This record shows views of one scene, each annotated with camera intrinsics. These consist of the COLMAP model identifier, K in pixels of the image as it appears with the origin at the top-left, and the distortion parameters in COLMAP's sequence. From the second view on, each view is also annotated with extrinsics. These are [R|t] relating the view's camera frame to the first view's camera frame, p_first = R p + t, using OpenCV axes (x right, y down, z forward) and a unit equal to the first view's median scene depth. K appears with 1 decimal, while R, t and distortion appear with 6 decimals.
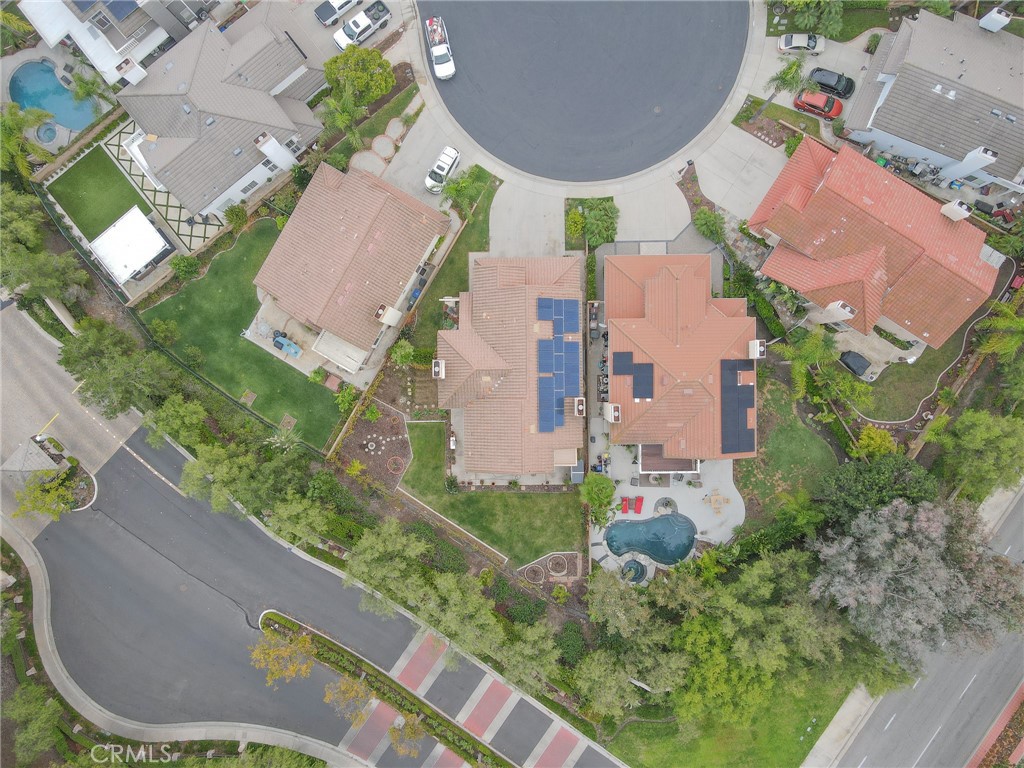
lens RADIAL K [[742.9, 0, 507.4], [0, 742.9, 385.7], [0, 0, 1]] dist [0.017909, 0.003000]
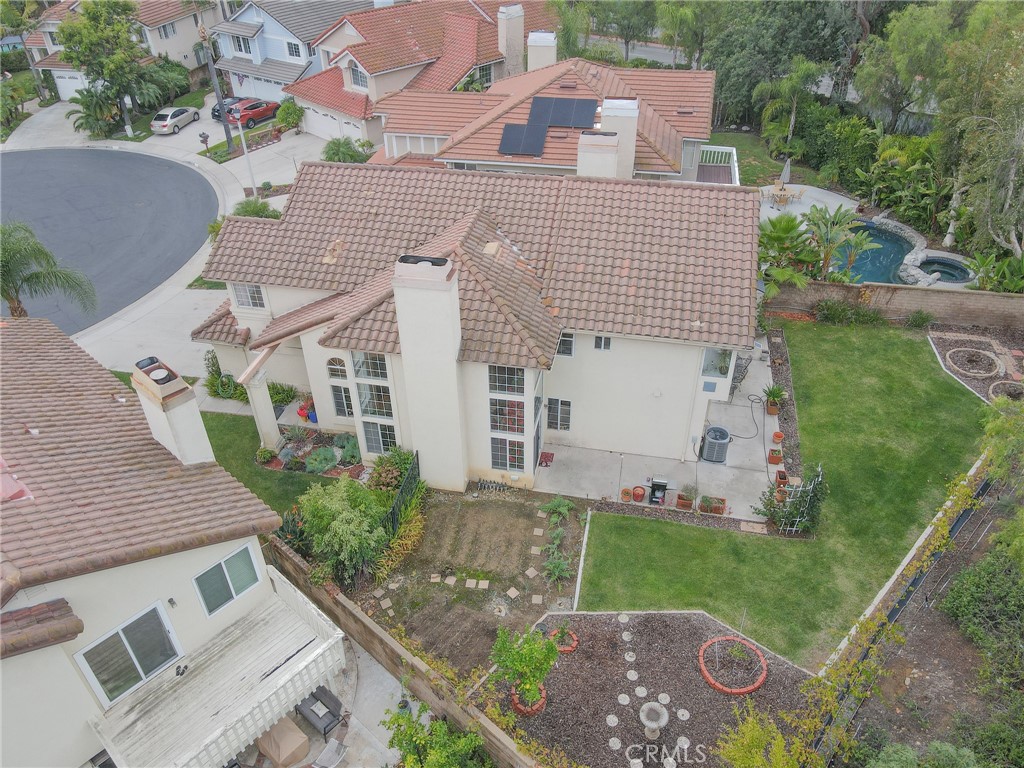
lens RADIAL K [[742.9, 0, 507.4], [0, 742.9, 385.7], [0, 0, 1]] dist [0.017909, 0.003000]
pose [[0.213240, -0.576212, 0.788992, -0.320058], [0.976856, 0.111905, -0.182289, 0.065938], [0.016745, 0.809603, 0.586739, 0.760477]]
